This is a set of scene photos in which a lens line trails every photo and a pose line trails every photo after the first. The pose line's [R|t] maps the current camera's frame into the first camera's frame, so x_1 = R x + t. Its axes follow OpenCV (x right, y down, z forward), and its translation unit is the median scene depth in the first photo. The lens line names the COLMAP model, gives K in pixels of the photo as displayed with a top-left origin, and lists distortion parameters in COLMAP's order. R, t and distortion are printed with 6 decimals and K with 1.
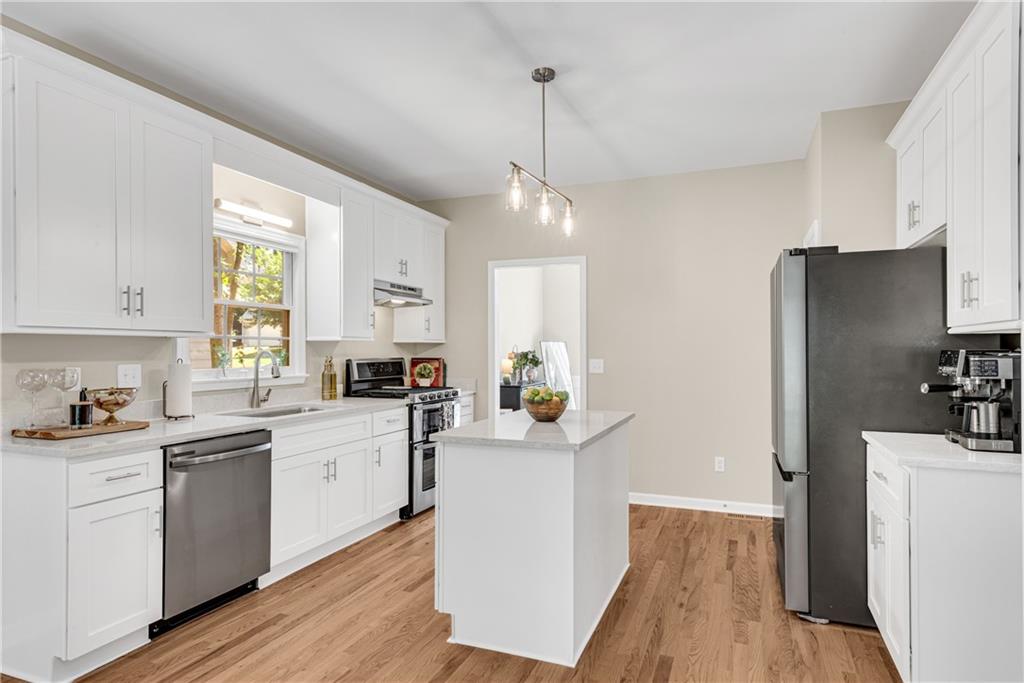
lens RADIAL K [[583.2, 0, 512.0], [0, 583.2, 341.5], [0, 0, 1]] dist [0.001403, -0.000027]
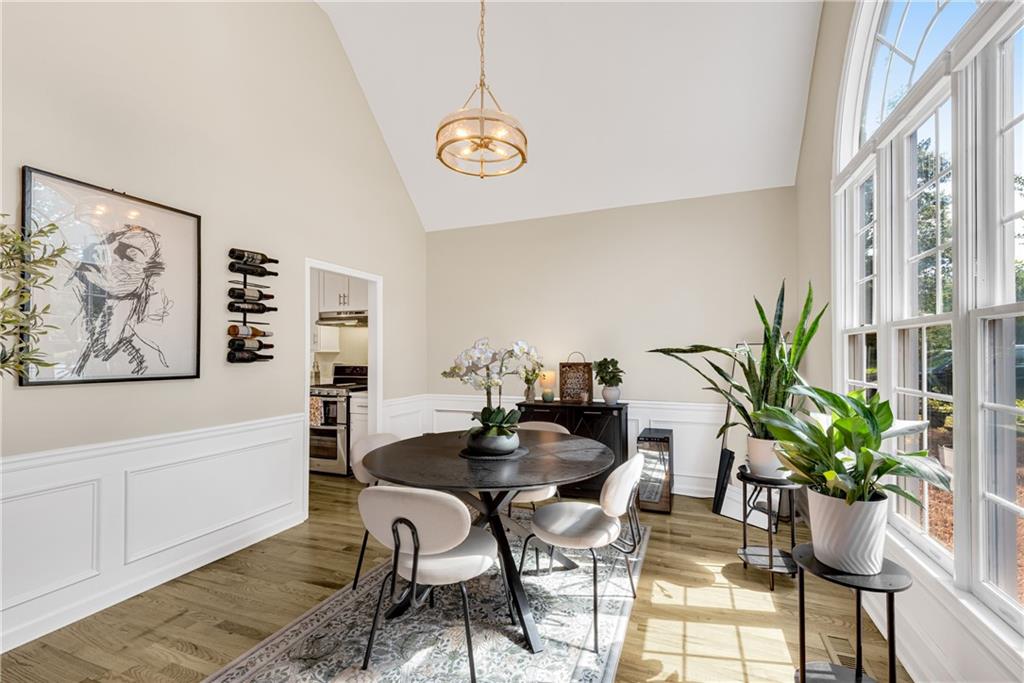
lens RADIAL K [[418.8, 0, 511.2], [0, 418.8, 352.2], [0, 0, 1]] dist [0.001269, 0.000027]
pose [[-0.009956, -0.009038, -0.999910, 1.051234], [0.013644, 0.999865, -0.009174, 0.020608], [0.999857, -0.013734, -0.009831, 1.820492]]
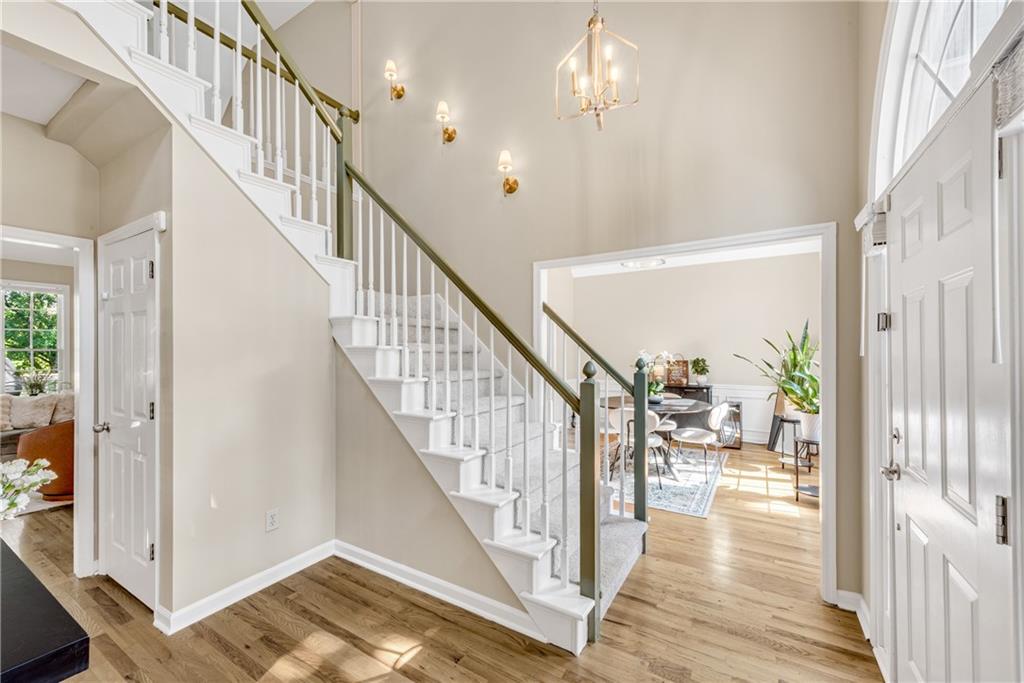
lens RADIAL K [[418.8, 0, 511.2], [0, 418.8, 352.2], [0, 0, 1]] dist [0.001269, 0.000027]
pose [[-0.152200, 0.001073, -0.988349, 1.873769], [0.017066, 0.999853, -0.001542, -0.005585], [0.988202, -0.017102, -0.152196, 1.530854]]
